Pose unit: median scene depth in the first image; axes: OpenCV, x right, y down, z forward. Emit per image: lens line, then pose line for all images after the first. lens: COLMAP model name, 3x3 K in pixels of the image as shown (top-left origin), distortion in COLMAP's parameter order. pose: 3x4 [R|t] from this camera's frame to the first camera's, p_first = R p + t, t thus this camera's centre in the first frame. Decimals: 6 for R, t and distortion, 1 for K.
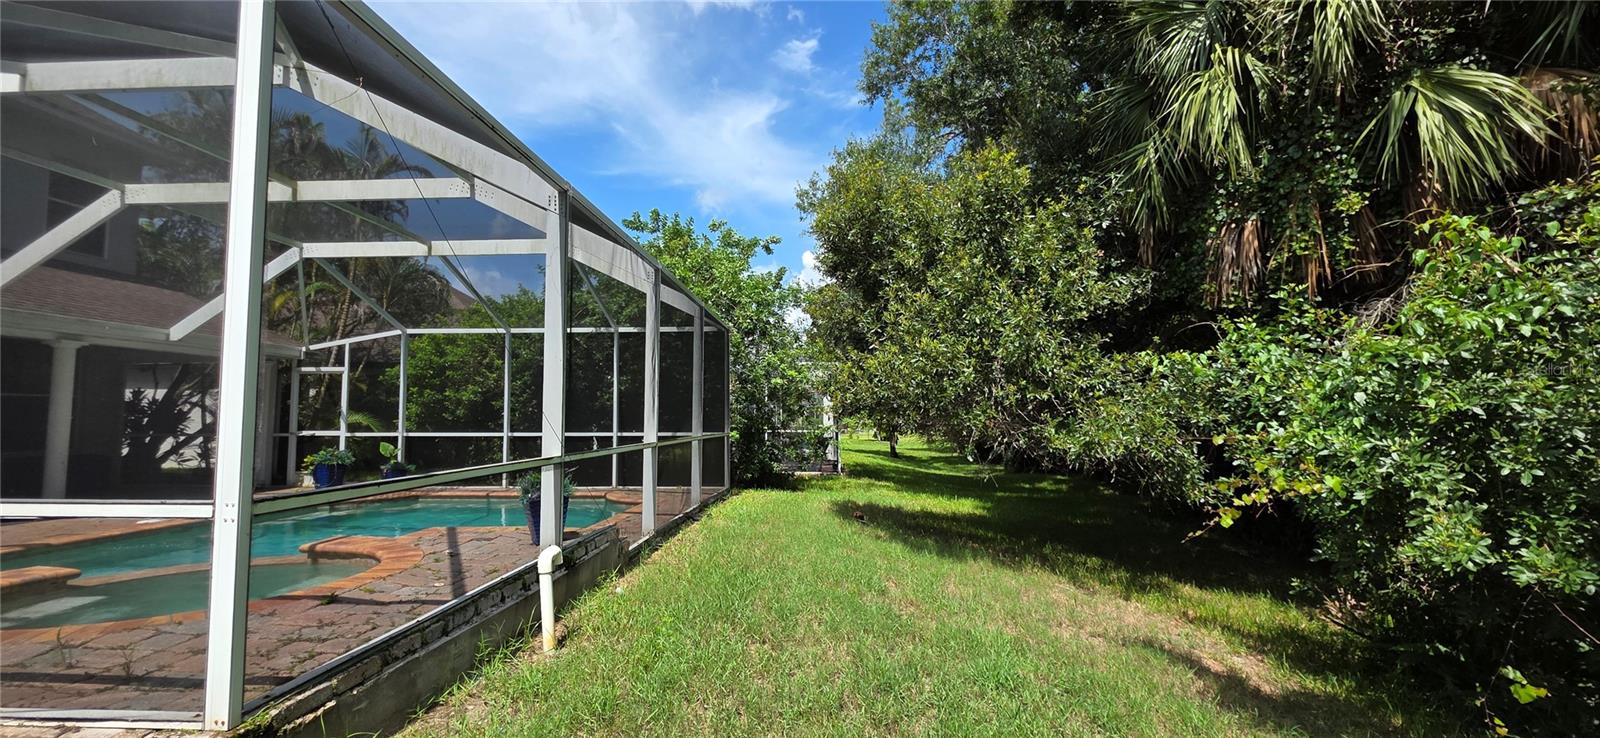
lens RADIAL K [[639.8, 0, 807.0], [0, 639.8, 371.0], [0, 0, 1]] dist [0.001047, -0.000126]
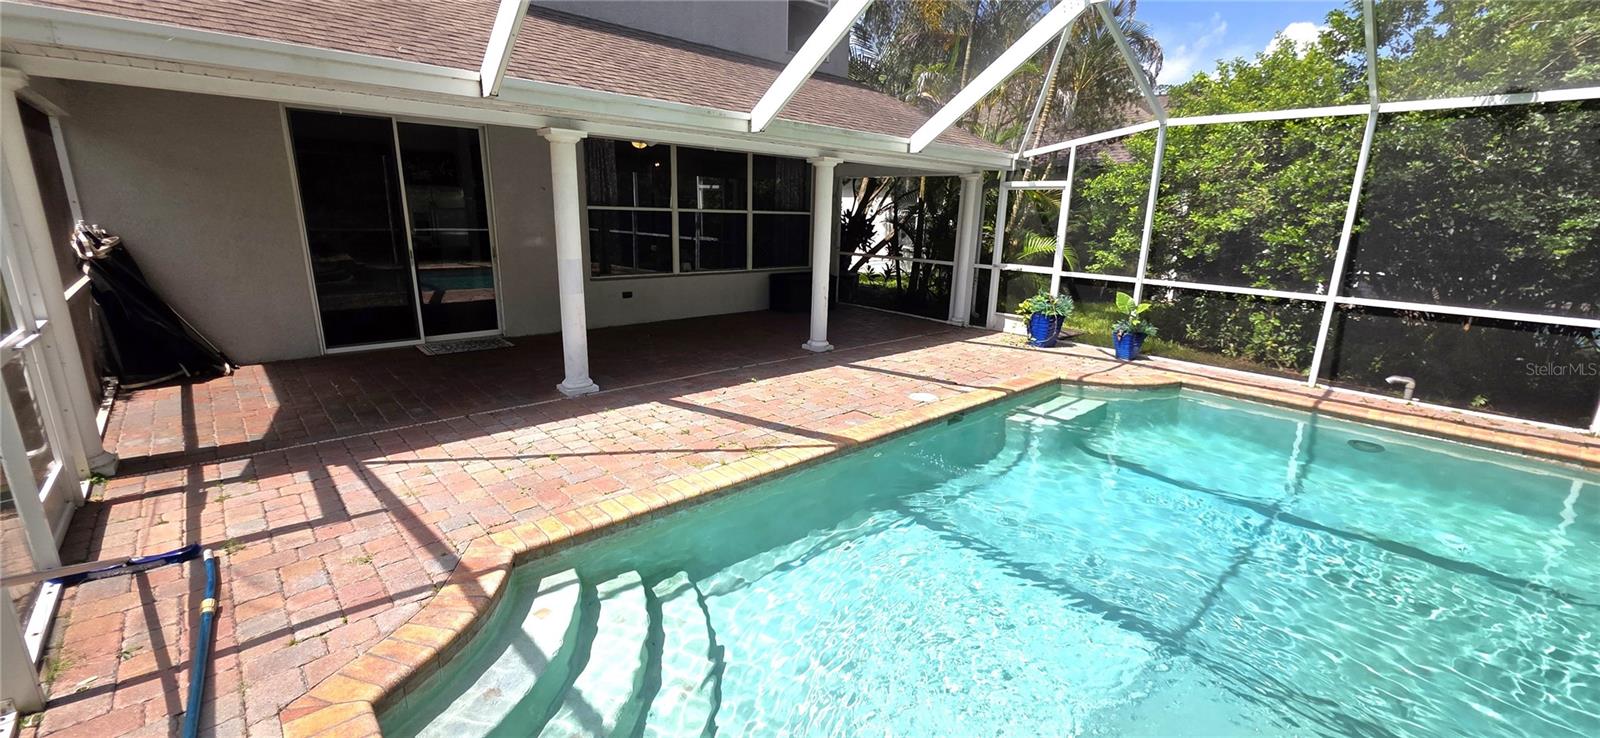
lens RADIAL K [[639.8, 0, 799.4], [0, 639.8, 372.9], [0, 0, 1]] dist [0.001047, -0.000126]
pose [[0.704870, 0.196110, -0.681689, -0.397511], [0.020121, 0.955108, 0.295573, -0.018654], [0.709052, -0.222057, 0.669281, 0.244932]]
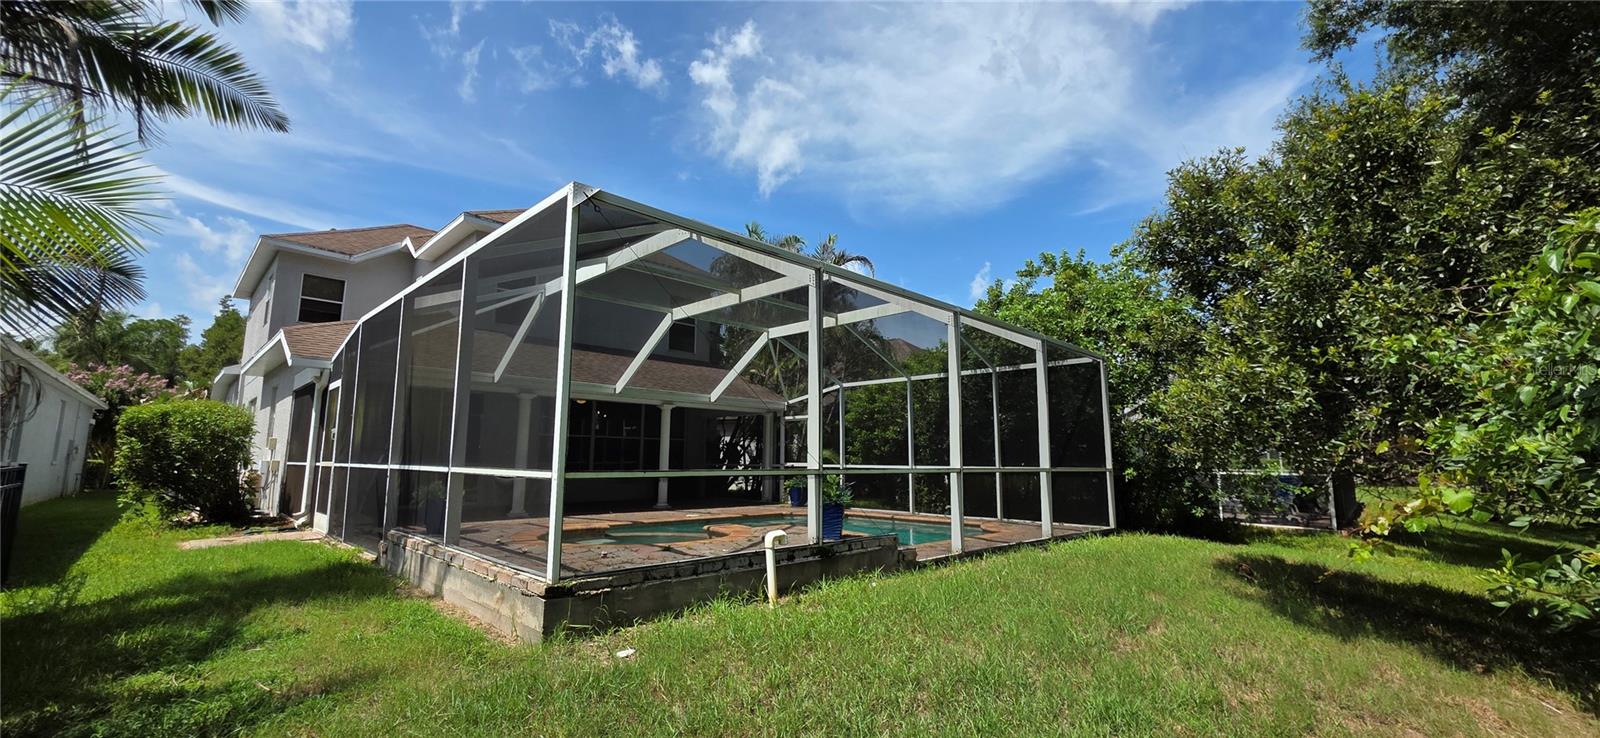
lens RADIAL K [[639.8, 0, 807.3], [0, 639.8, 369.3], [0, 0, 1]] dist [0.001047, -0.000126]
pose [[0.734502, -0.088035, -0.672872, 0.190496], [0.038190, 0.995341, -0.088536, 0.017448], [0.677531, 0.039333, 0.734441, 0.007919]]
